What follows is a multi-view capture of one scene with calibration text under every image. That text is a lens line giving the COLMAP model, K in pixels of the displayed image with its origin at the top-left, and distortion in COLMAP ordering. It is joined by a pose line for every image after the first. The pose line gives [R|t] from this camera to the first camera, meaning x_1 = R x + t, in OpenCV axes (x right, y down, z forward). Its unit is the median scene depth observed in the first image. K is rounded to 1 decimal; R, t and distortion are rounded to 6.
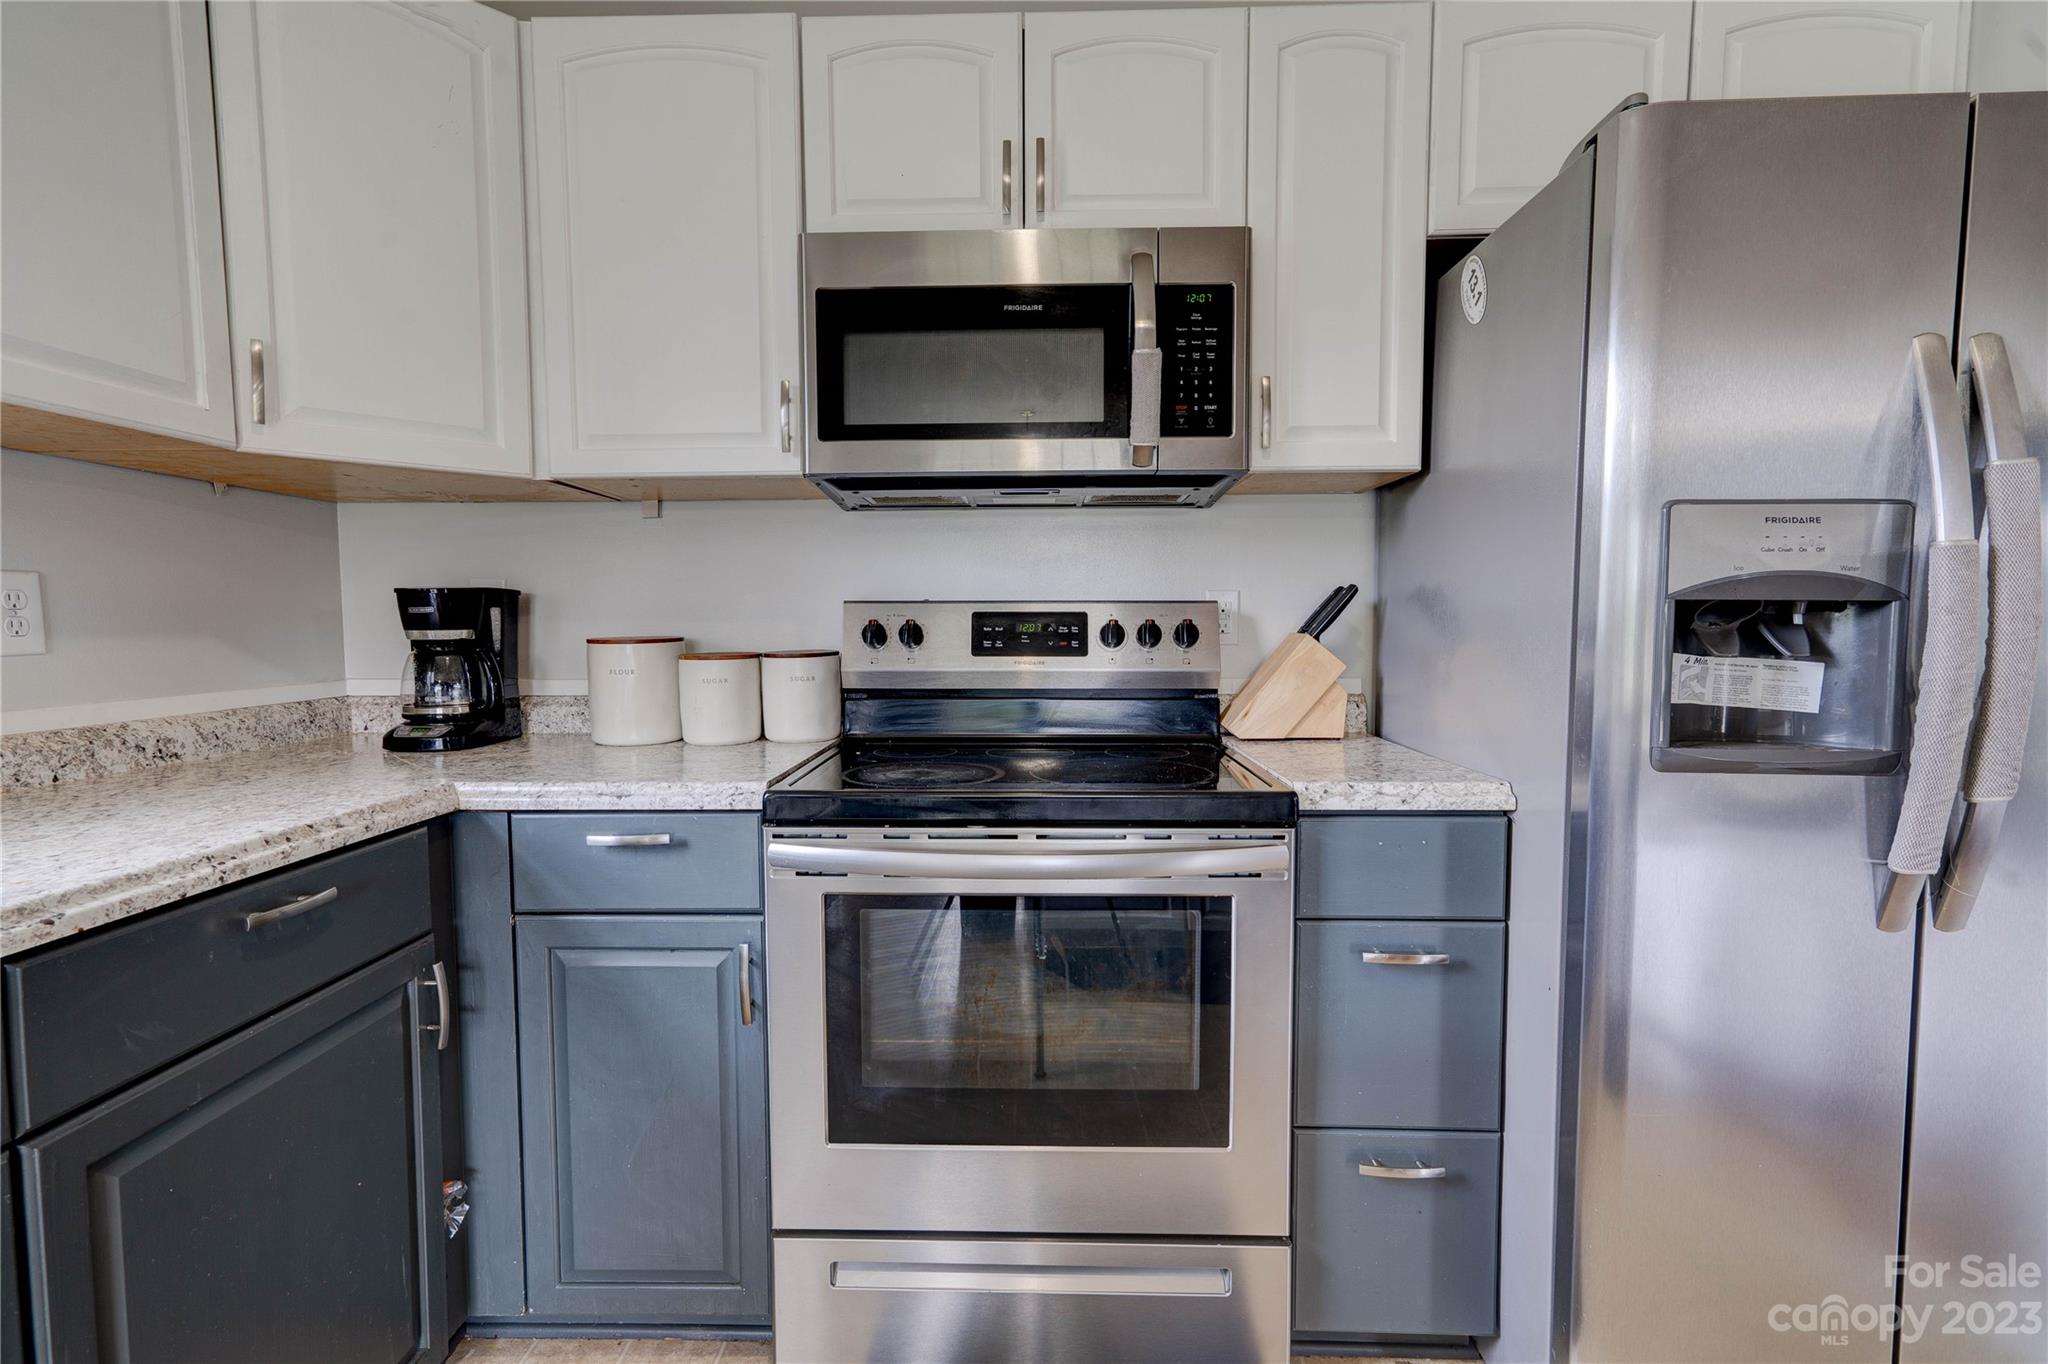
lens RADIAL K [[957.6, 0, 1013.7], [0, 957.6, 678.5], [0, 0, 1]] dist [-0.014570, 0.021434]
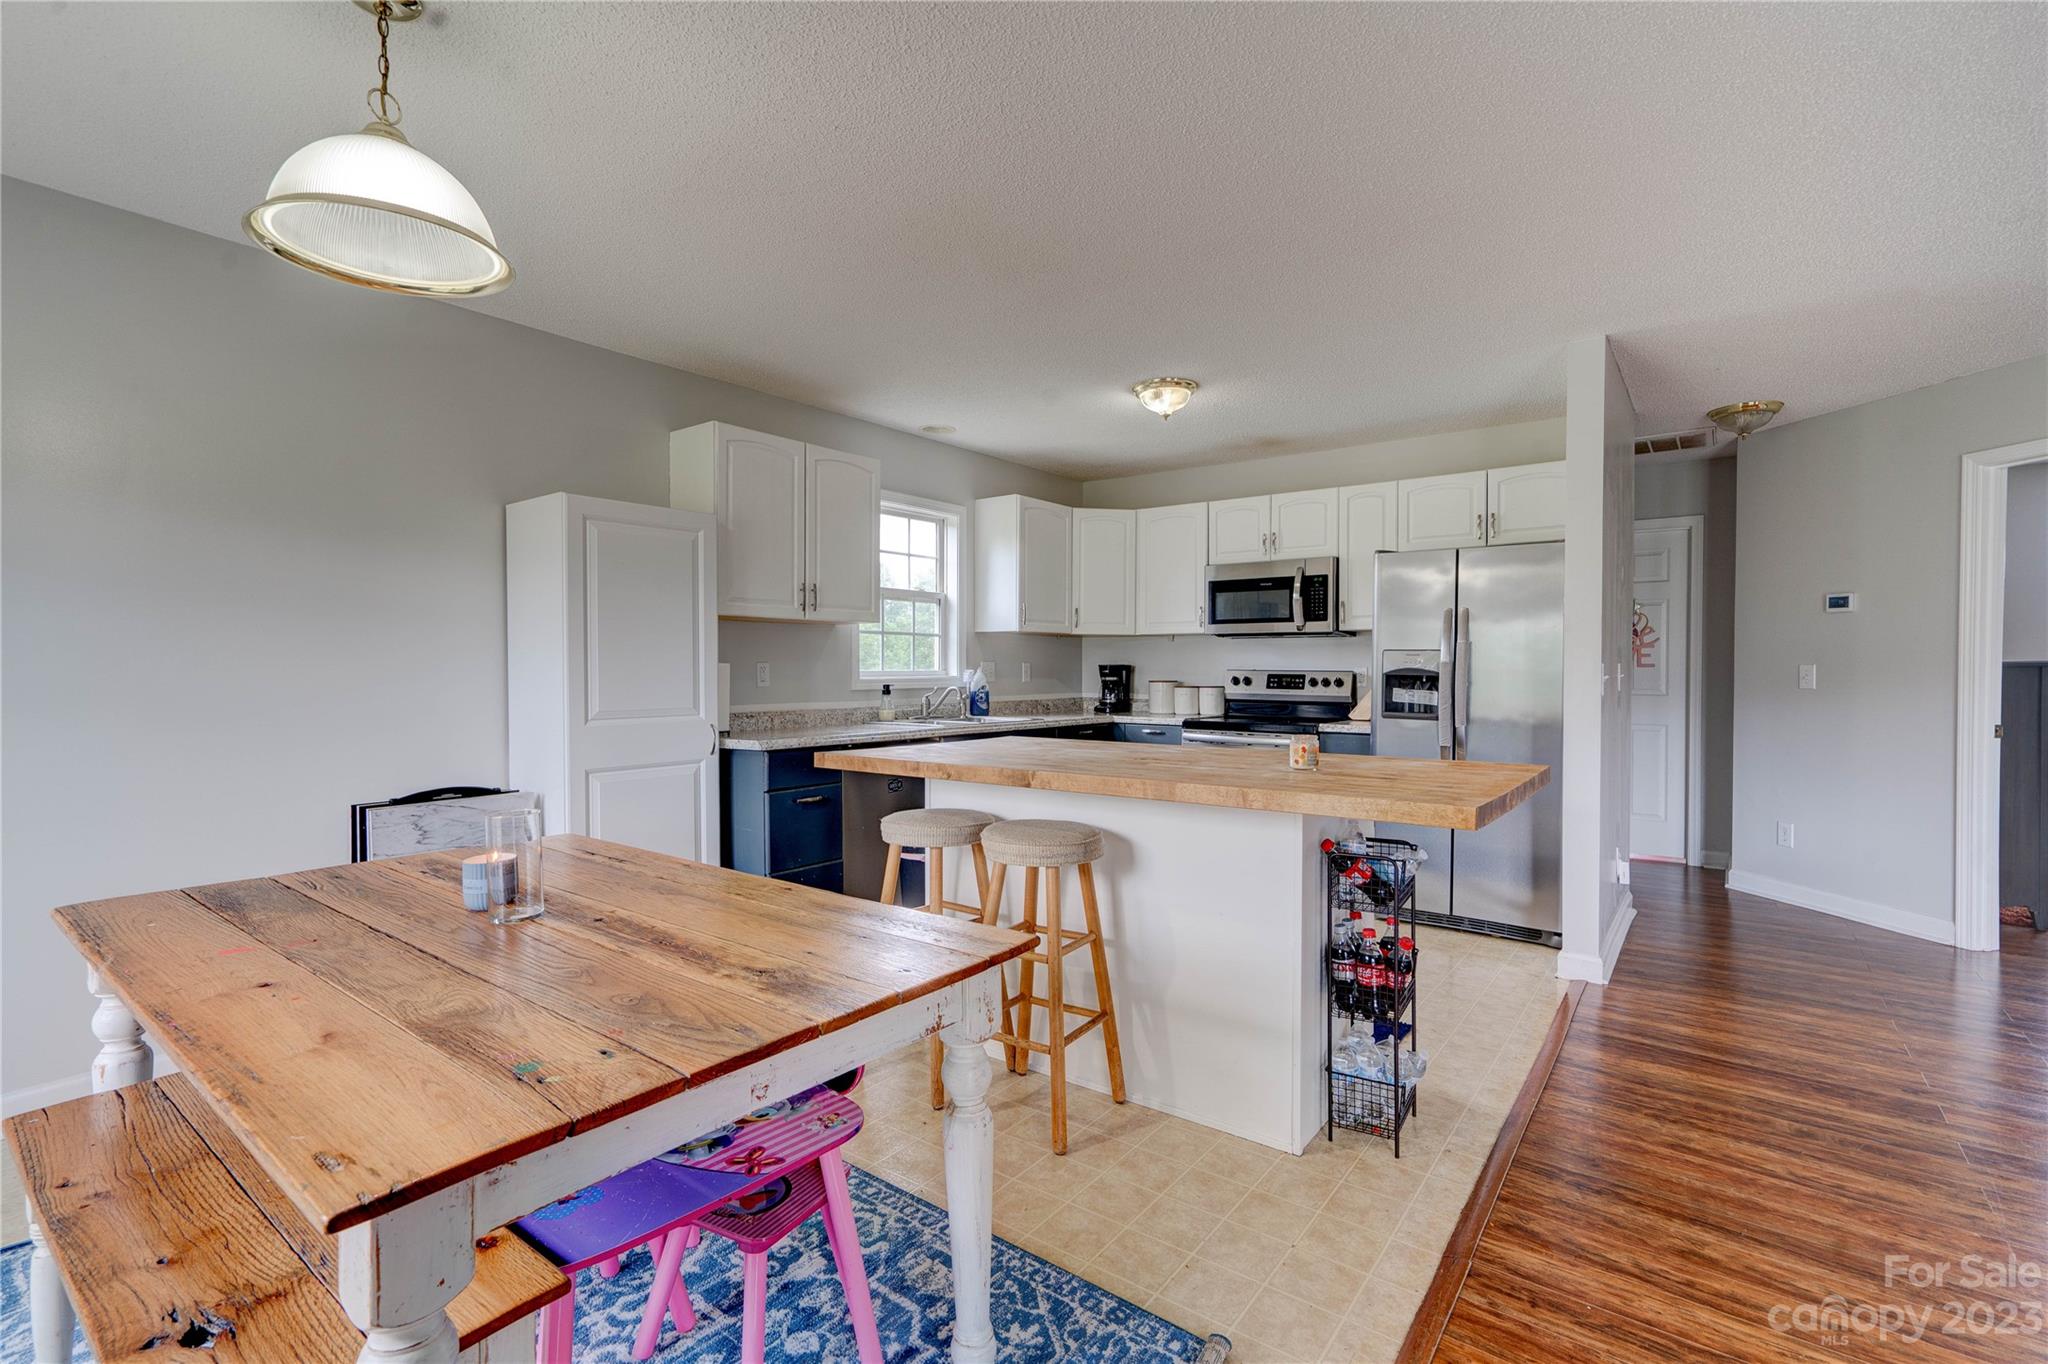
lens RADIAL K [[942.2, 0, 1010.8], [0, 942.2, 678.7], [0, 0, 1]] dist [-0.000924, 0.010714]
pose [[0.810588, 0.015492, -0.585412, 1.140609], [-0.045964, 0.998249, -0.037227, 0.100528], [0.583810, 0.057084, 0.809881, -2.032511]]
